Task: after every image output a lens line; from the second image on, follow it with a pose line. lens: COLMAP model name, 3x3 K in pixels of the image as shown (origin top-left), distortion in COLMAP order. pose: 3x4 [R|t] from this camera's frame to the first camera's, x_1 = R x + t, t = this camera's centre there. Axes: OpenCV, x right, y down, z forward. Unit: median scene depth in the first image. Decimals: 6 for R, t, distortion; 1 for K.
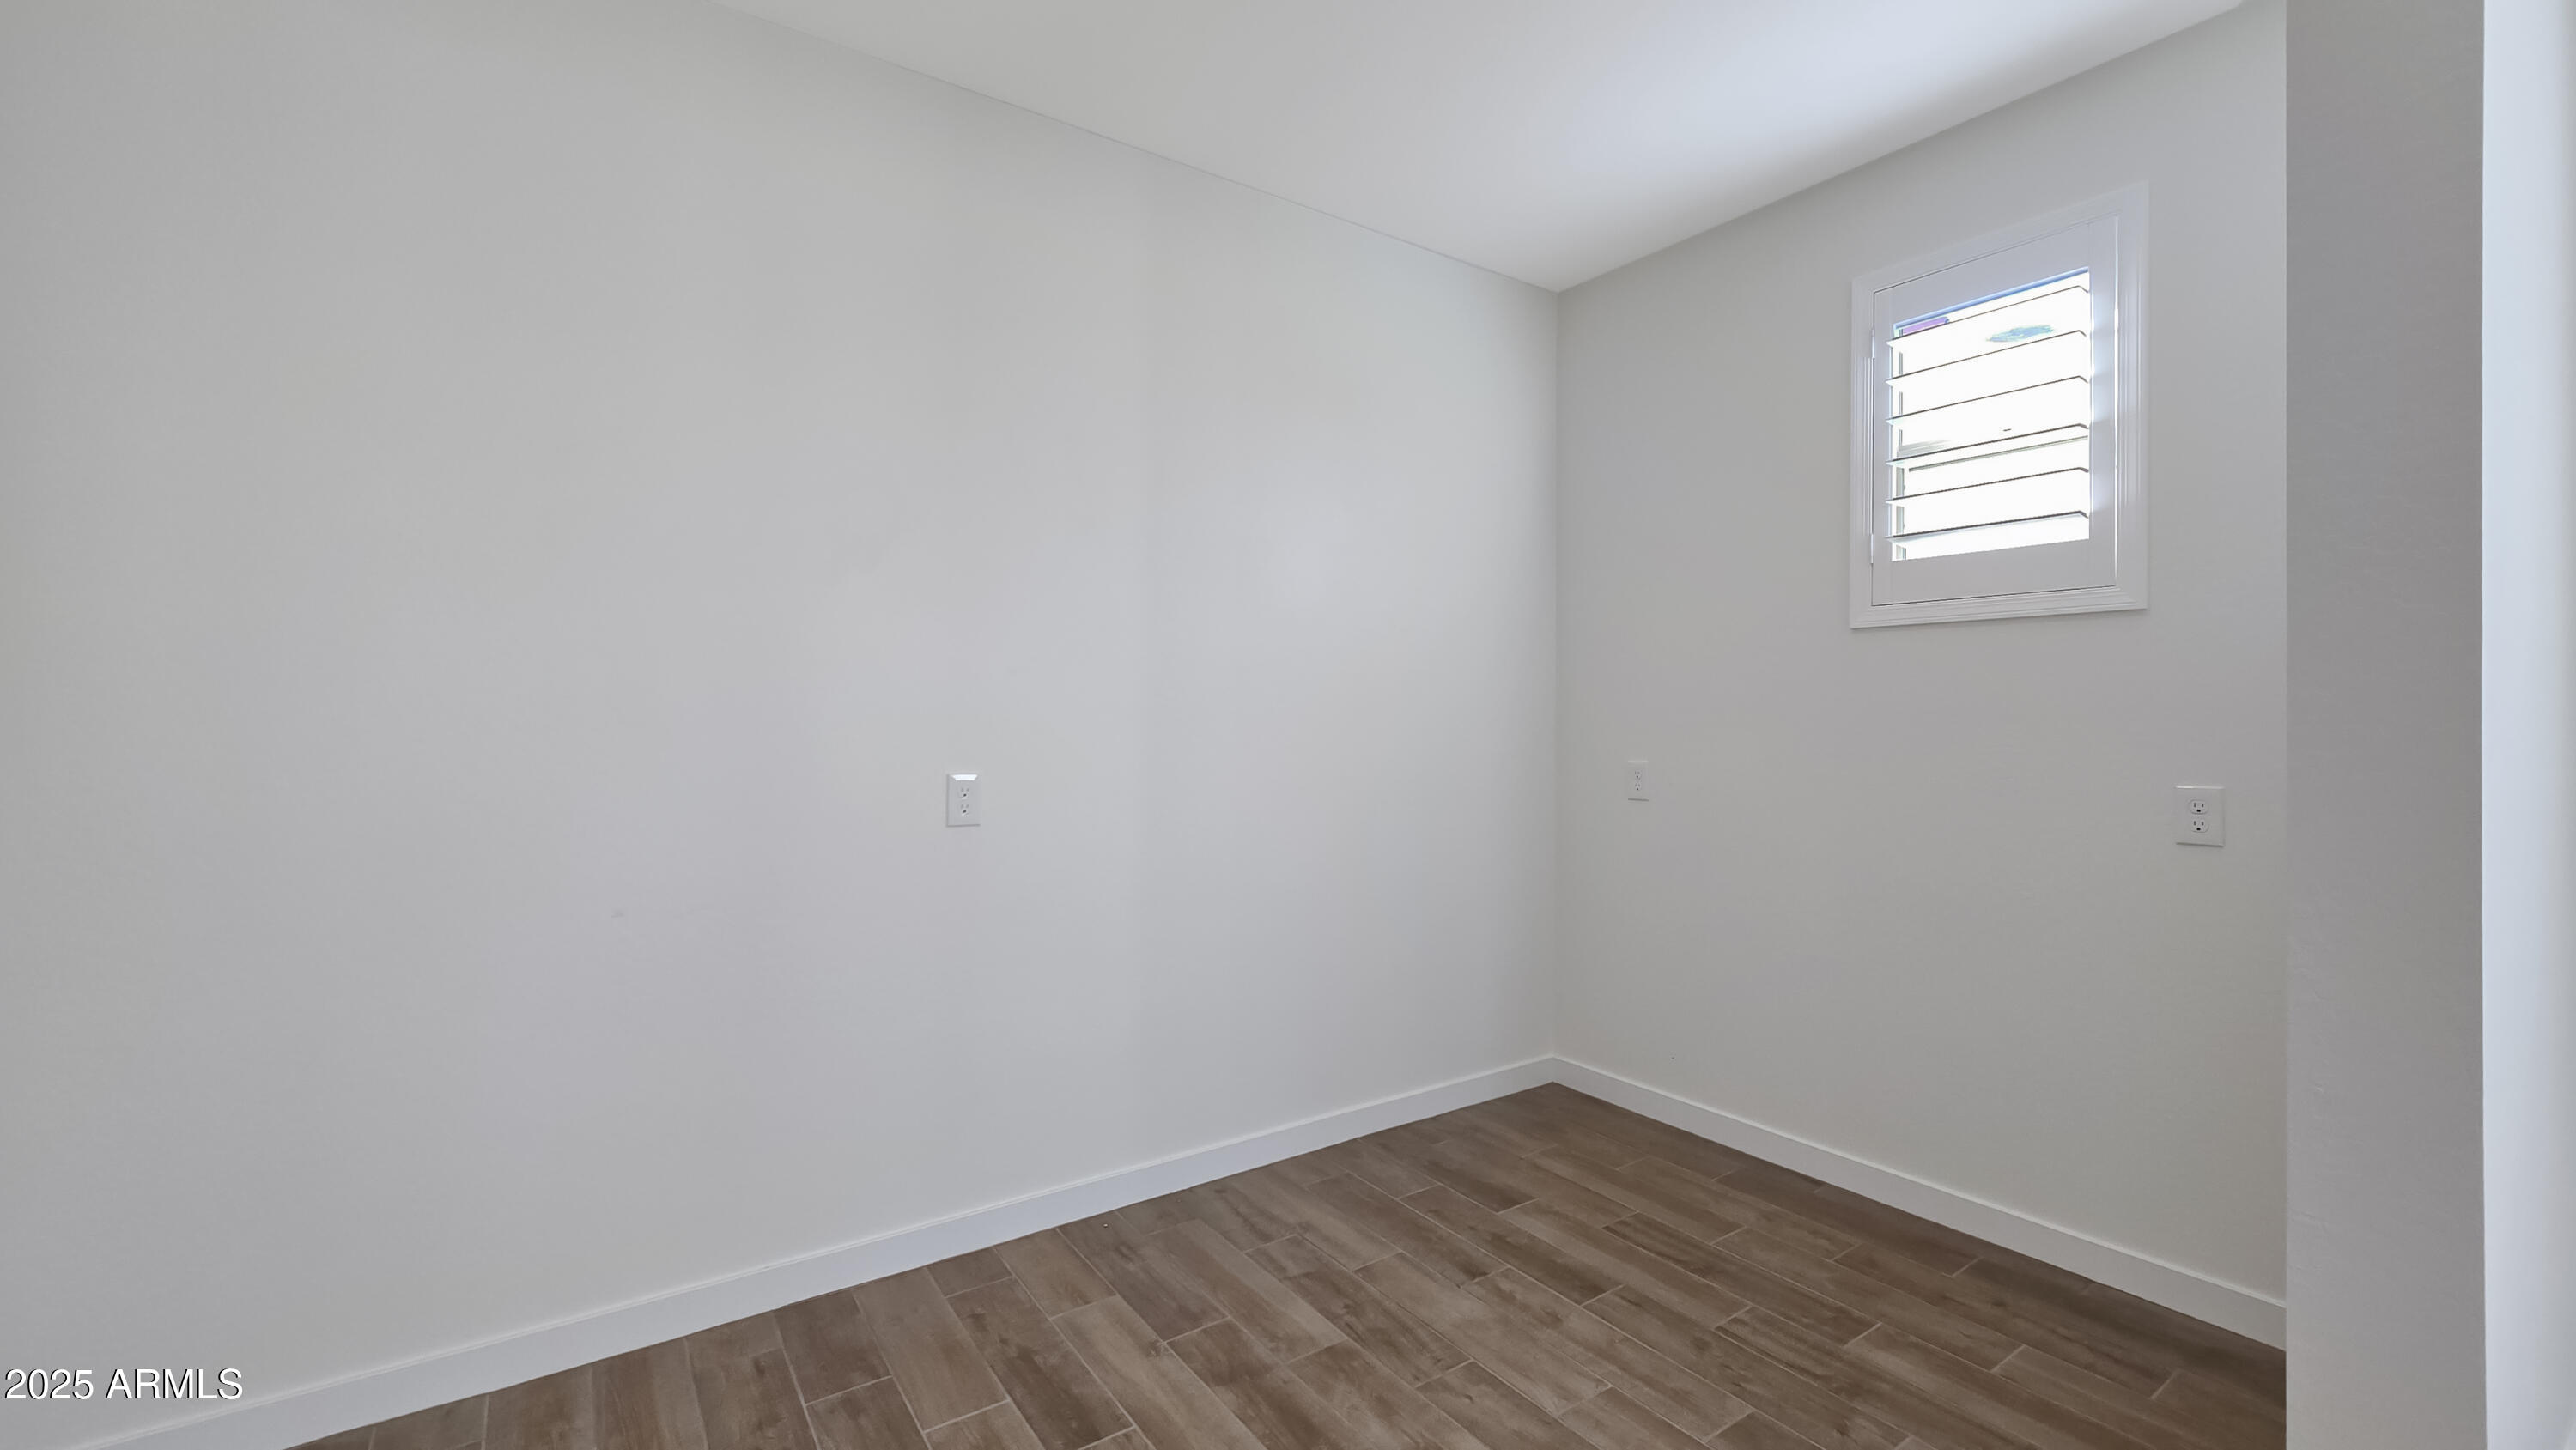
lens RADIAL K [[1065.4, 0, 1355.0], [0, 1065.4, 723.6], [0, 0, 1]] dist [-0.002451, 0.000250]
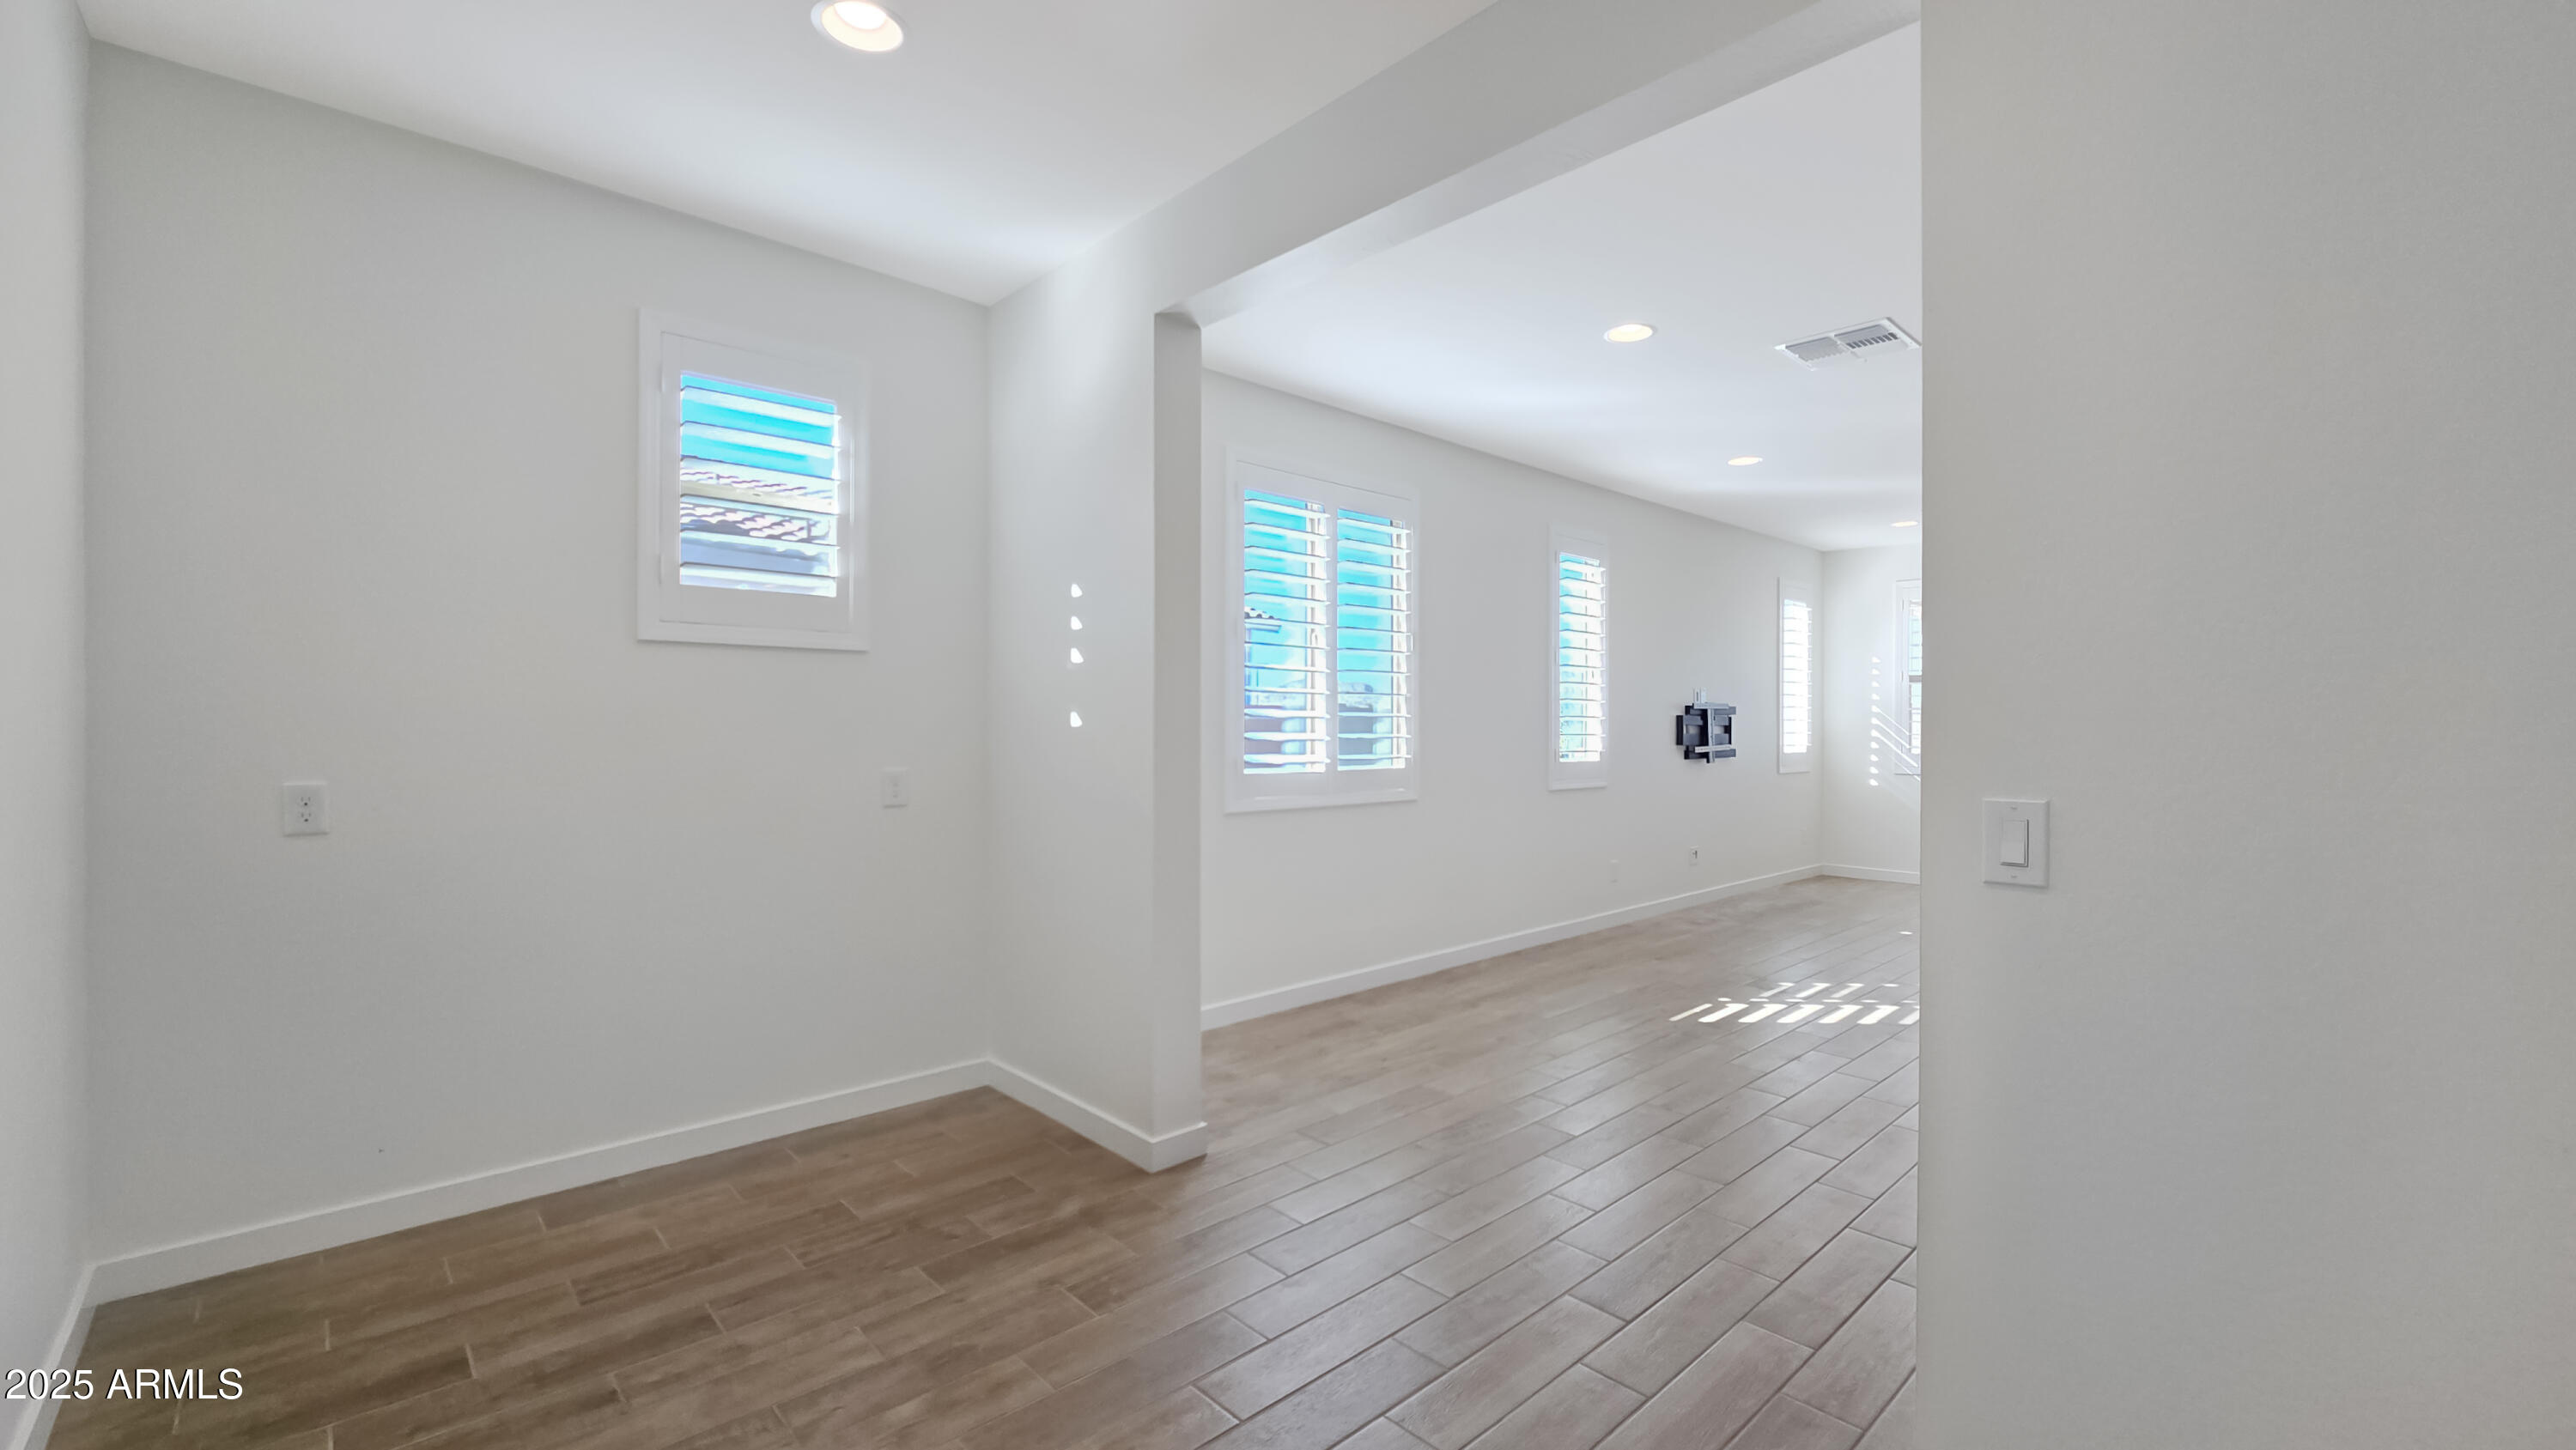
lens RADIAL K [[1065.4, 0, 1287.2], [0, 1065.4, 714.2], [0, 0, 1]] dist [-0.002451, 0.000250]
pose [[-0.114032, -0.004731, 0.993466, -0.800624], [-0.008508, 0.999957, 0.003785, -0.030455], [-0.993441, -0.008020, -0.114067, 0.586779]]
